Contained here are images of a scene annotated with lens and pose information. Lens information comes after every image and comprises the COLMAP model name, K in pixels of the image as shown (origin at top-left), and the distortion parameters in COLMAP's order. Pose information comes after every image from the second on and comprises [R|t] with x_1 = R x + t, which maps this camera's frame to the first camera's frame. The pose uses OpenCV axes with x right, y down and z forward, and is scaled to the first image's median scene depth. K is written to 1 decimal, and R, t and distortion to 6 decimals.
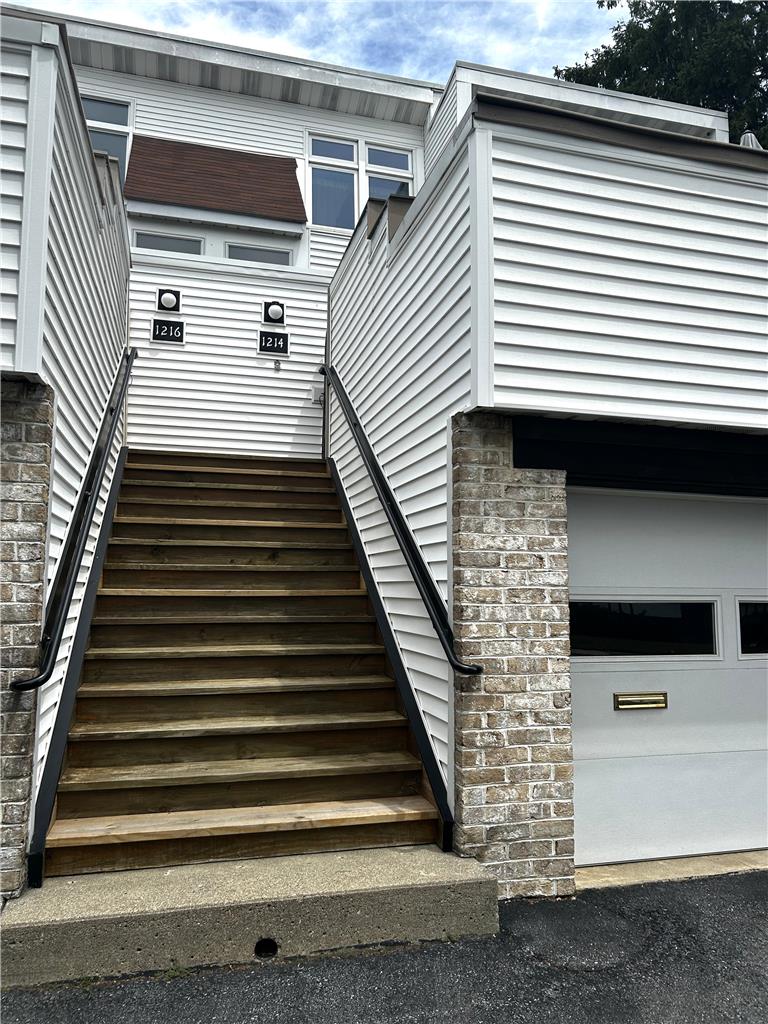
lens RADIAL K [[785.2, 0, 390.0], [0, 785.2, 504.2], [0, 0, 1]] dist [0.034661, -0.041210]
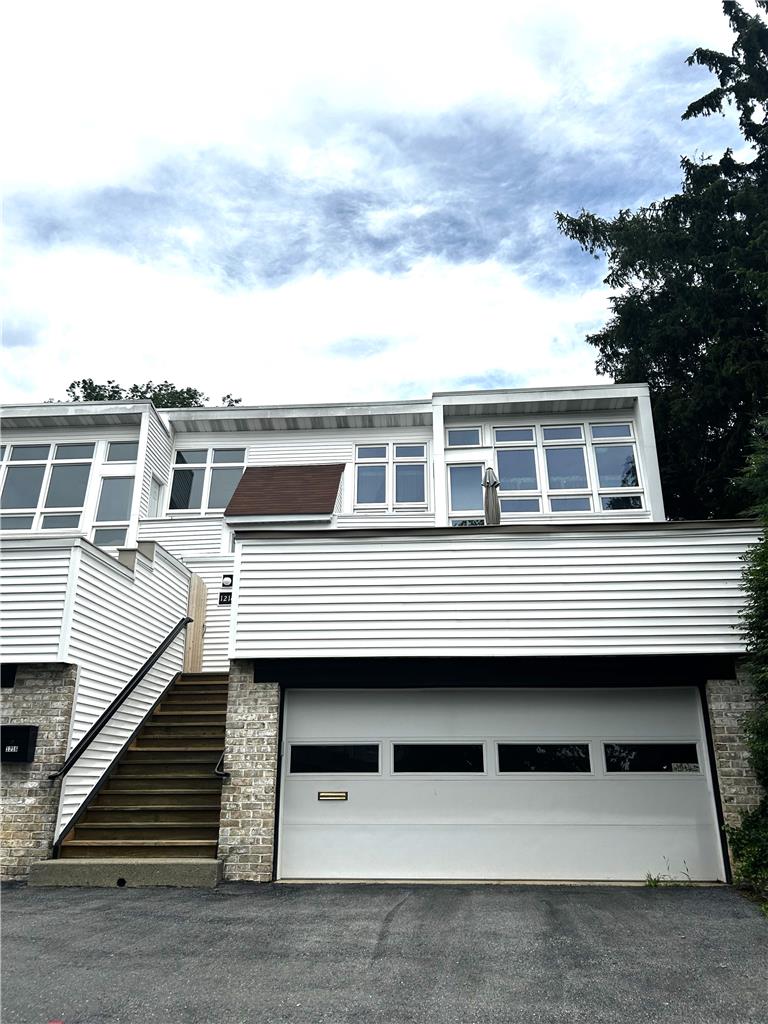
lens RADIAL K [[785.2, 0, 389.3], [0, 785.2, 498.8], [0, 0, 1]] dist [0.034661, -0.041210]
pose [[0.941151, -0.123227, -0.314723, 0.607107], [0.045938, 0.969165, -0.242094, 0.002911], [0.334851, 0.213389, 0.917791, -0.502419]]
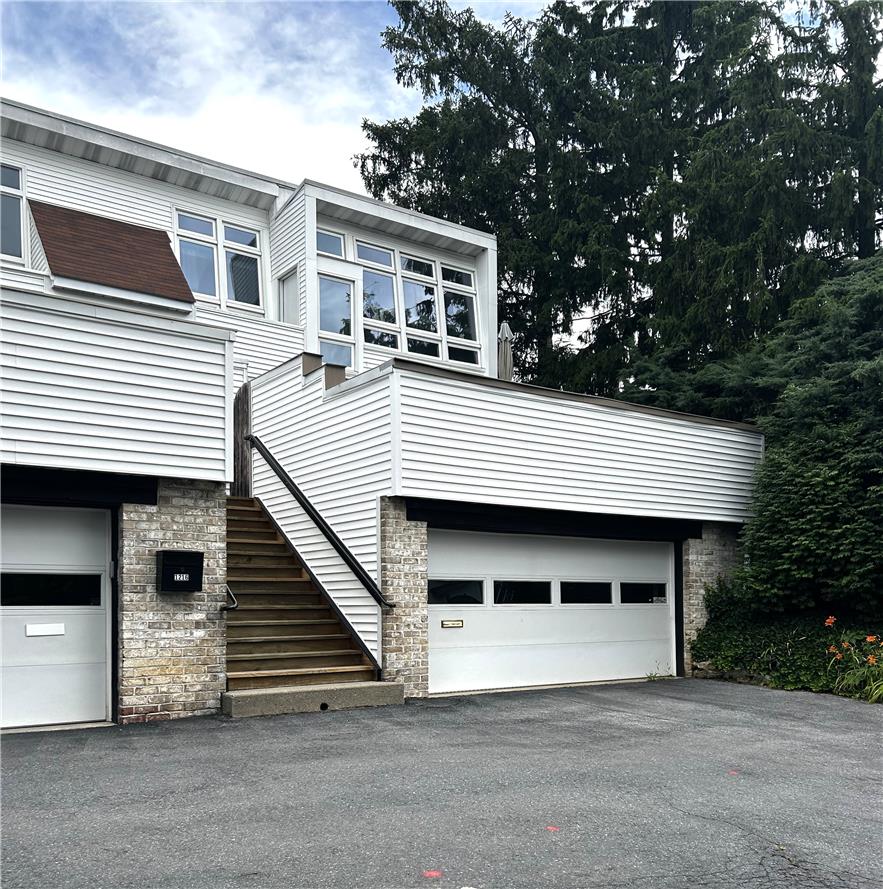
lens RADIAL K [[922.6, 0, 464.1], [0, 922.6, 585.2], [0, 0, 1]] dist [0.016107, 0.000000]
pose [[0.928555, -0.005420, 0.371156, -0.316391], [-0.025289, 0.996647, 0.077821, -0.032703], [-0.370333, -0.081647, 0.925304, -0.724268]]
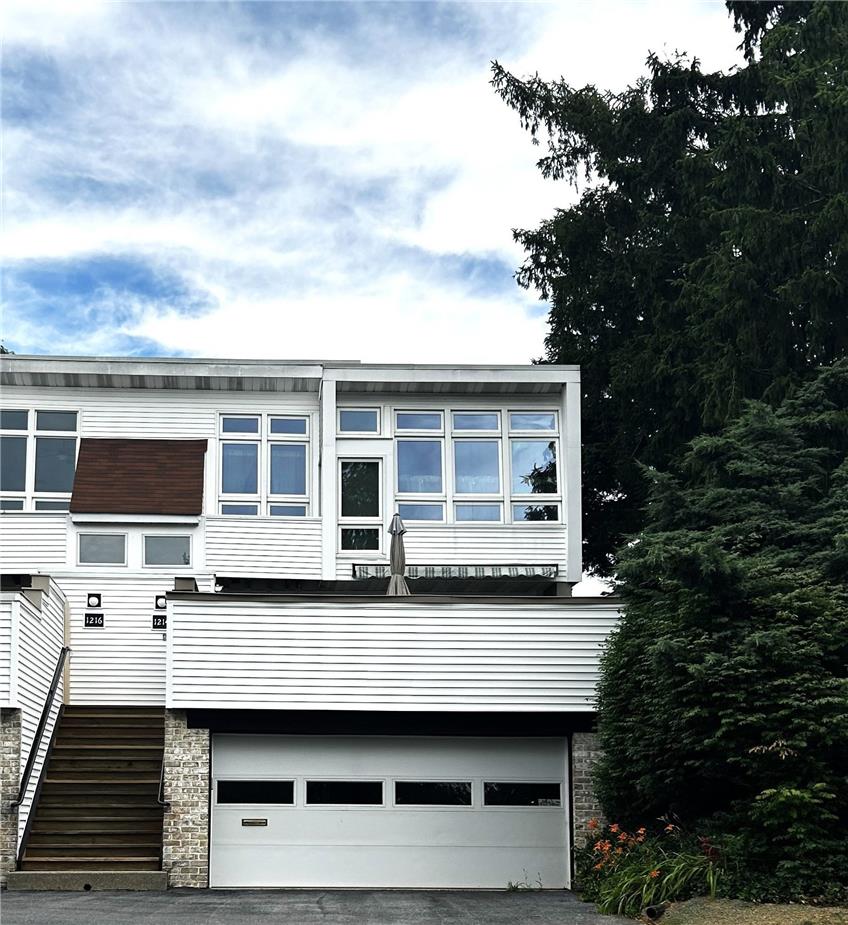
lens RADIAL K [[1468.6, 0, 314.7], [0, 1468.6, 680.2], [0, 0, 1]] dist [0.072612, 0.000000]
pose [[0.974300, -0.024272, -0.223944, 0.765989], [0.026420, 0.999629, 0.006603, -0.104938], [0.223701, -0.012350, 0.974580, -1.679381]]
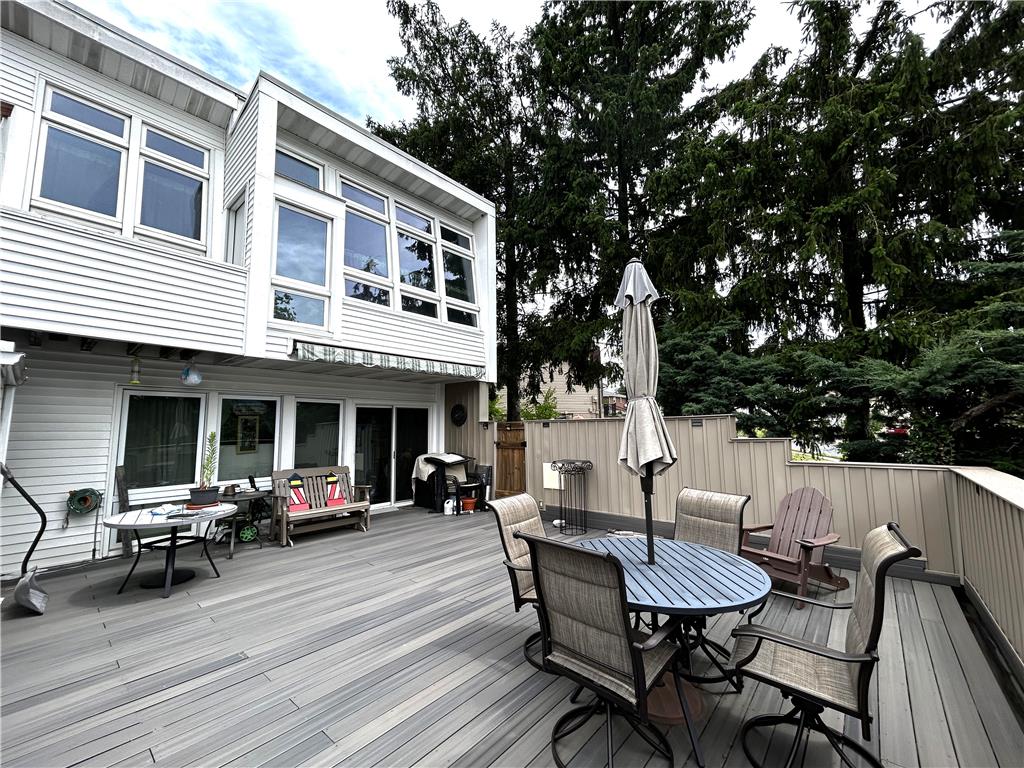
lens RADIAL K [[416.5, 0, 513.6], [0, 416.5, 384.7], [0, 0, 1]] dist [0.002287, 0.000164]
pose [[0.838031, 0.043404, 0.543894, 0.109497], [-0.045688, 0.998912, -0.009320, -0.261119], [-0.543707, -0.017039, 0.839102, 0.549535]]
